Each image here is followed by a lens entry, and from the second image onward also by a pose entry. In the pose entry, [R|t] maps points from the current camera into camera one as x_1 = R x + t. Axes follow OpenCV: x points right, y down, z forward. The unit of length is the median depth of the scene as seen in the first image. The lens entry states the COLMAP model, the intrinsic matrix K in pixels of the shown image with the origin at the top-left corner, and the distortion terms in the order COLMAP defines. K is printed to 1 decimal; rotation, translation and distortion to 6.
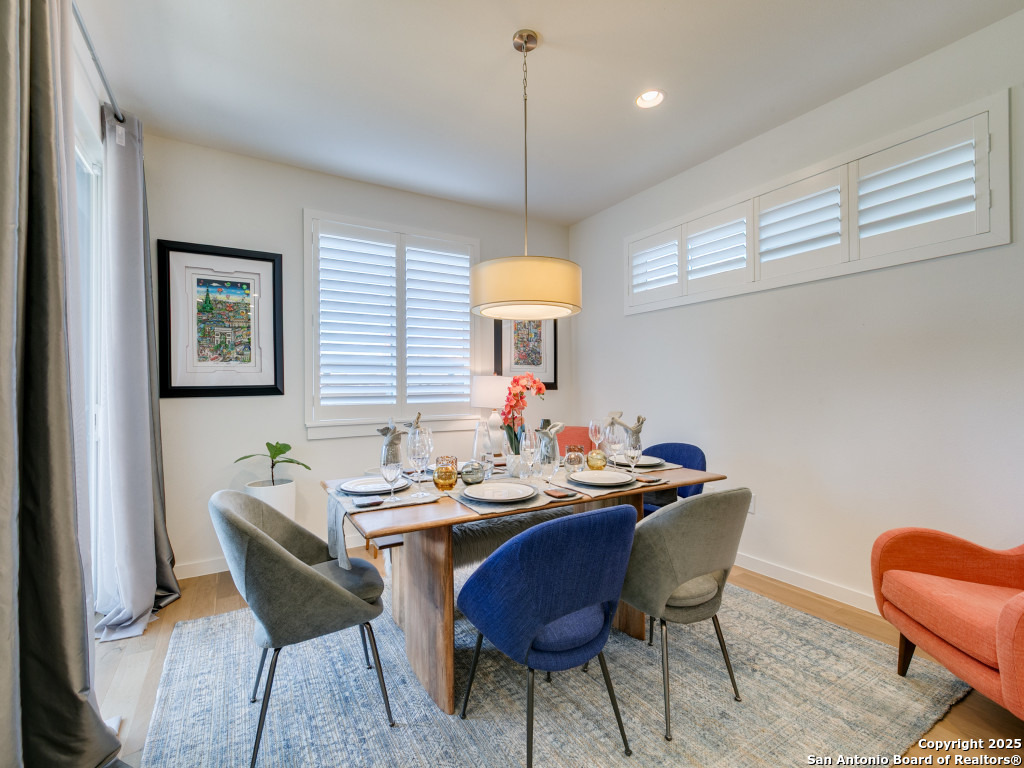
lens RADIAL K [[461.1, 0, 507.6], [0, 461.1, 386.2], [0, 0, 1]] dist [0.010956, -0.001317]
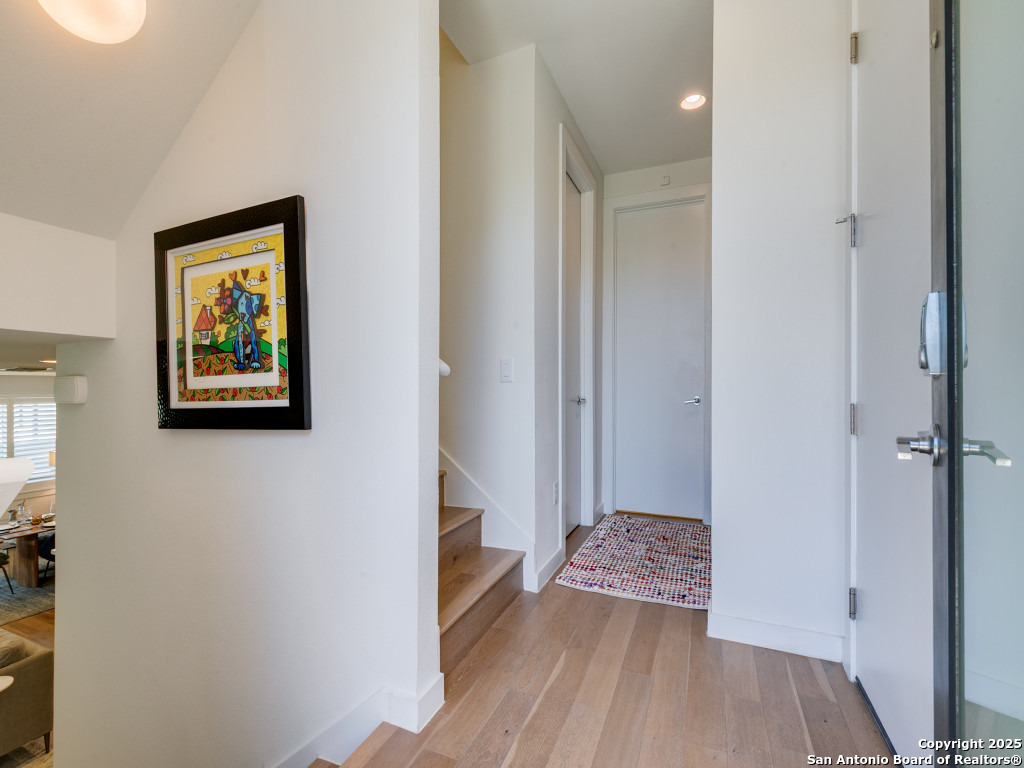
lens RADIAL K [[461.1, 0, 508.8], [0, 461.1, 385.6], [0, 0, 1]] dist [0.010956, -0.001317]
pose [[0.812377, 0.002810, 0.583126, 0.404671], [-0.001898, 0.999996, -0.002175, -0.469210], [-0.583130, 0.000660, 0.812378, -2.236041]]
